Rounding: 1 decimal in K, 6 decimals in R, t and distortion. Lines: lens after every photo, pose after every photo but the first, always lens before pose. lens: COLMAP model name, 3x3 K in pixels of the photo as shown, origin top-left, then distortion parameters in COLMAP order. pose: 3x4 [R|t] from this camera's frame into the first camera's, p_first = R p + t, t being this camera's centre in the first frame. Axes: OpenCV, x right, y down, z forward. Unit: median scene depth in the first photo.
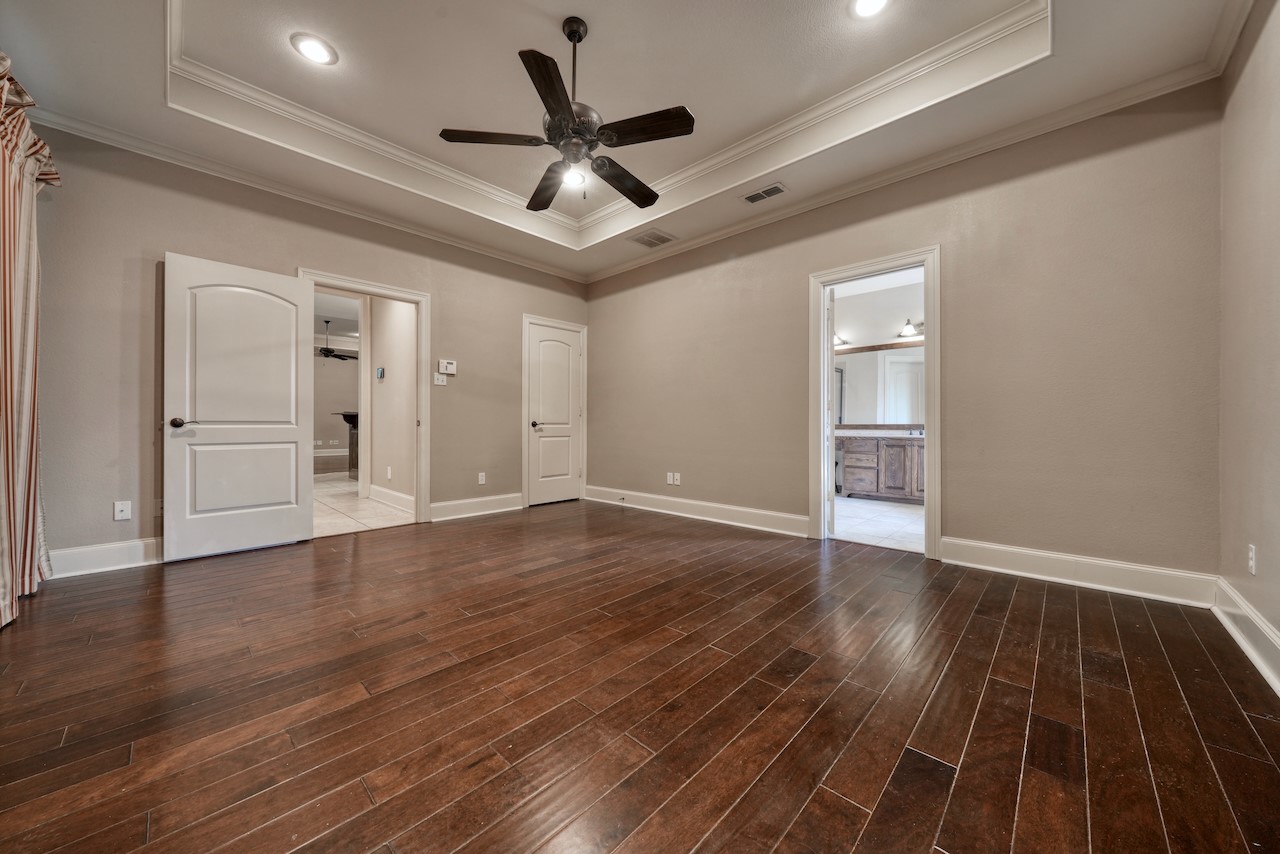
lens RADIAL K [[450.3, 0, 644.5], [0, 450.3, 424.8], [0, 0, 1]] dist [-0.007783, 0.001426]
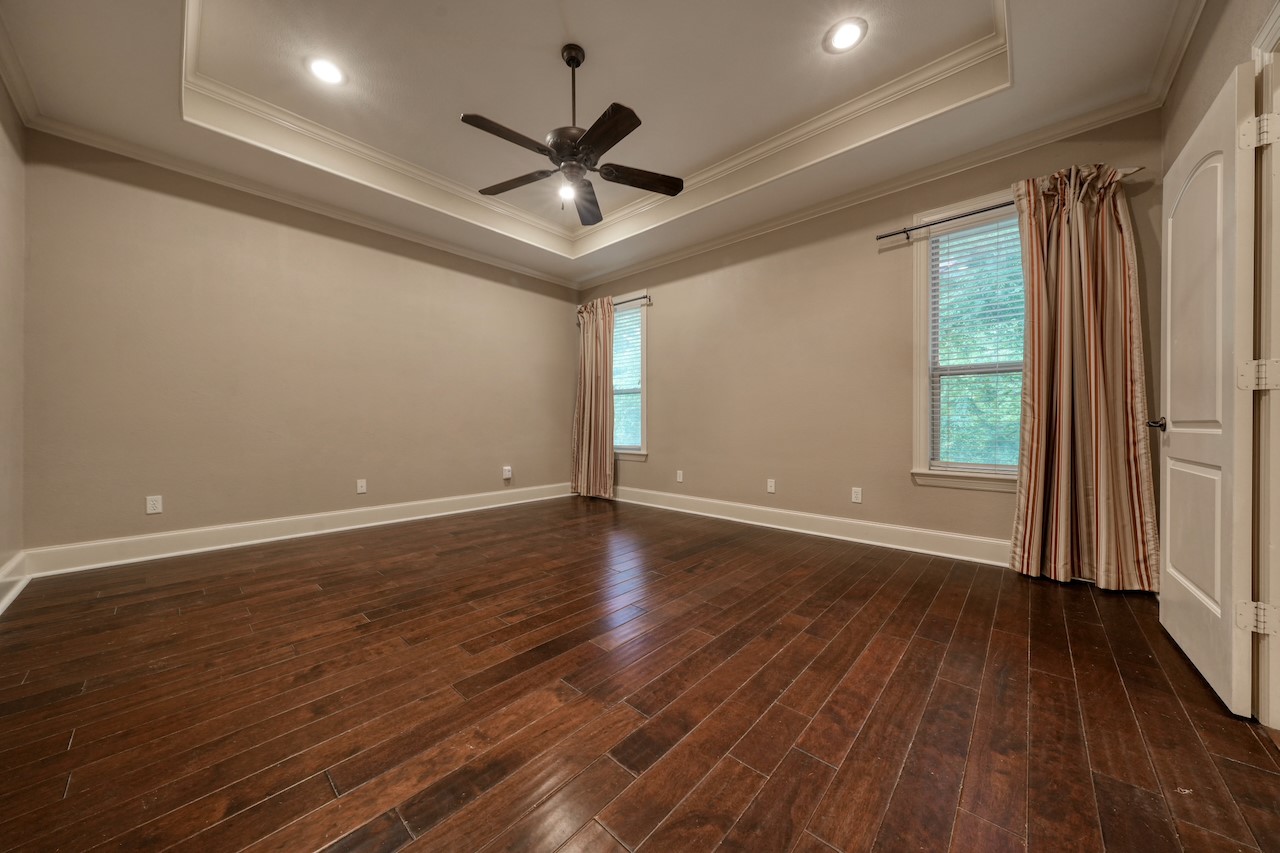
lens RADIAL K [[433.1, 0, 641.2], [0, 433.1, 422.4], [0, 0, 1]] dist [-0.006340, 0.001469]
pose [[-0.999899, -0.006184, -0.012812, -0.244379], [-0.006160, 0.999979, -0.001882, -0.002316], [0.012824, -0.001803, -0.999916, 1.619371]]
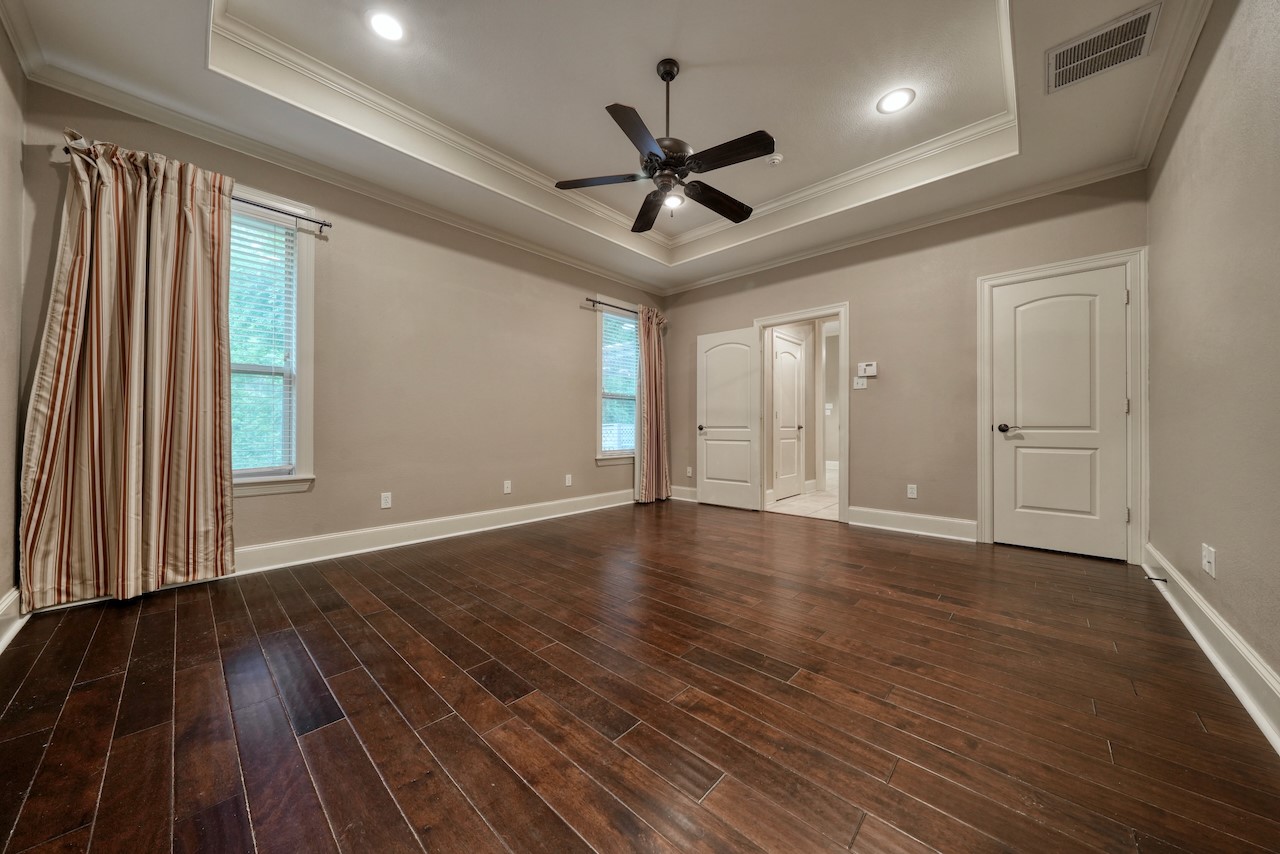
lens RADIAL K [[433.1, 0, 643.9], [0, 433.1, 424.7], [0, 0, 1]] dist [-0.006340, 0.001469]
pose [[0.007155, -0.009896, -0.999925, 0.714728], [-0.000435, 0.999951, -0.009900, 0.000455], [0.999974, 0.000506, 0.007150, 0.743839]]
